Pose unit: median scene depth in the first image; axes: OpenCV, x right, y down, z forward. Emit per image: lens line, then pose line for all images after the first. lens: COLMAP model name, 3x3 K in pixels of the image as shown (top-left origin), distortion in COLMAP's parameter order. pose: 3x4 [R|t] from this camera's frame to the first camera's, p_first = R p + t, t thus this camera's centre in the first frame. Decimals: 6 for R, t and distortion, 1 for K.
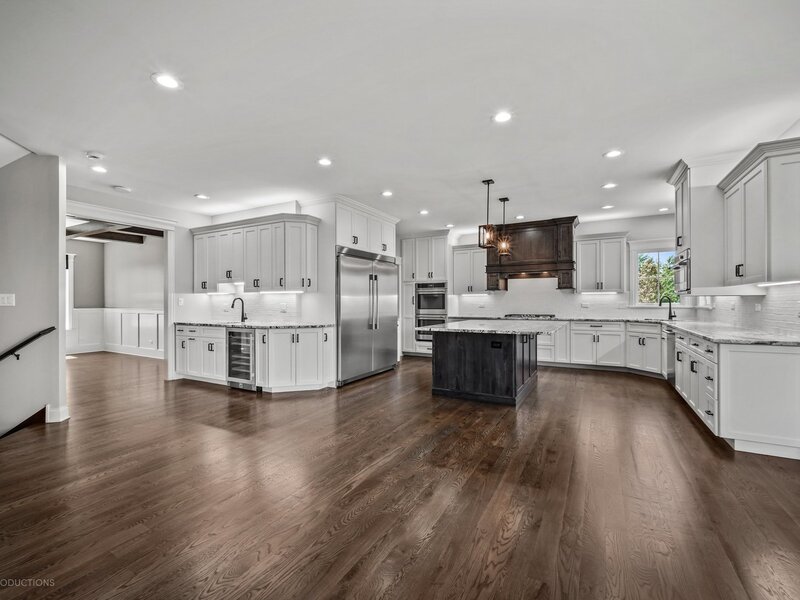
lens RADIAL K [[362.1, 0, 387.2], [0, 362.1, 303.0], [0, 0, 1]] dist [-0.002858, 0.000246]
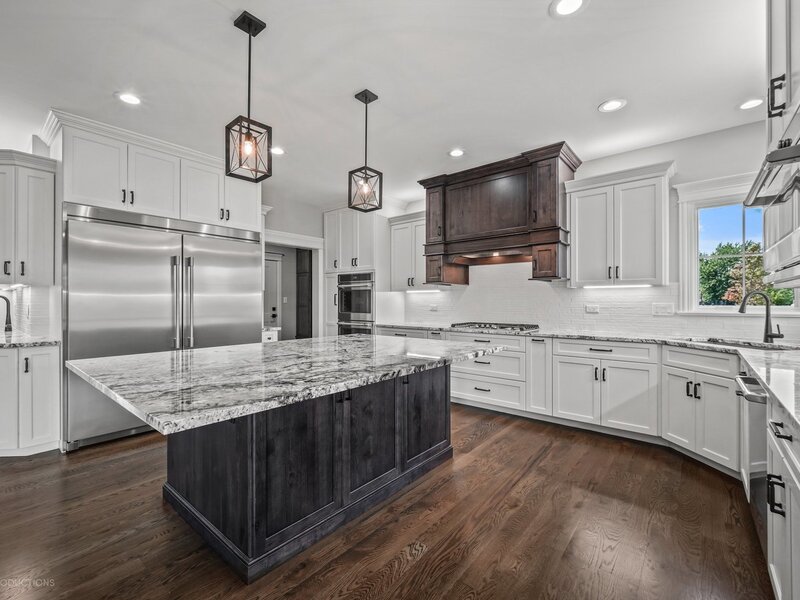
lens RADIAL K [[362.1, 0, 381.0], [0, 362.1, 302.1], [0, 0, 1]] dist [-0.002858, 0.000246]
pose [[0.982483, 0.003099, -0.186329, 0.357020], [-0.003199, 0.999995, -0.000238, -0.003463], [0.186327, 0.000830, 0.982487, 0.423695]]
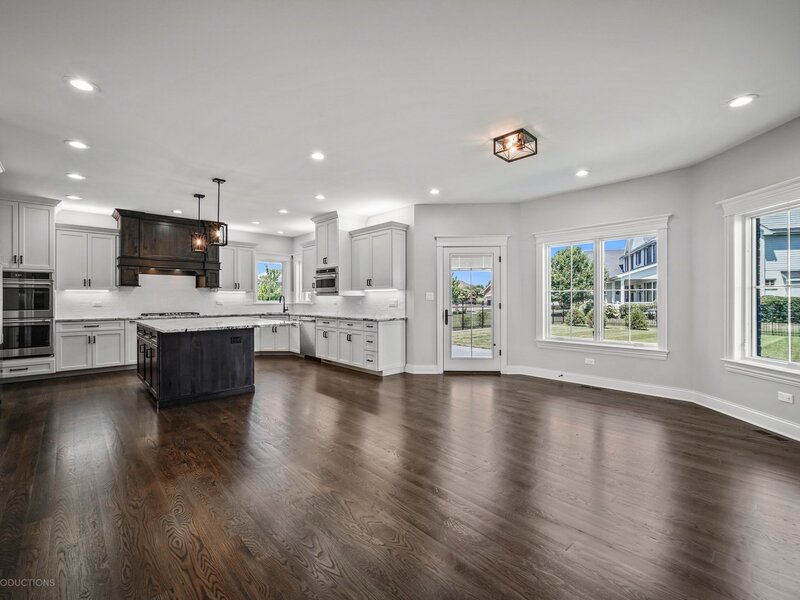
lens RADIAL K [[362.1, 0, 401.1], [0, 362.1, 299.0], [0, 0, 1]] dist [-0.002858, 0.000246]
pose [[0.283892, 0.002263, 0.958854, -0.389241], [0.002952, 0.999990, -0.003234, 0.000308], [-0.958852, 0.003749, 0.283883, 0.159274]]
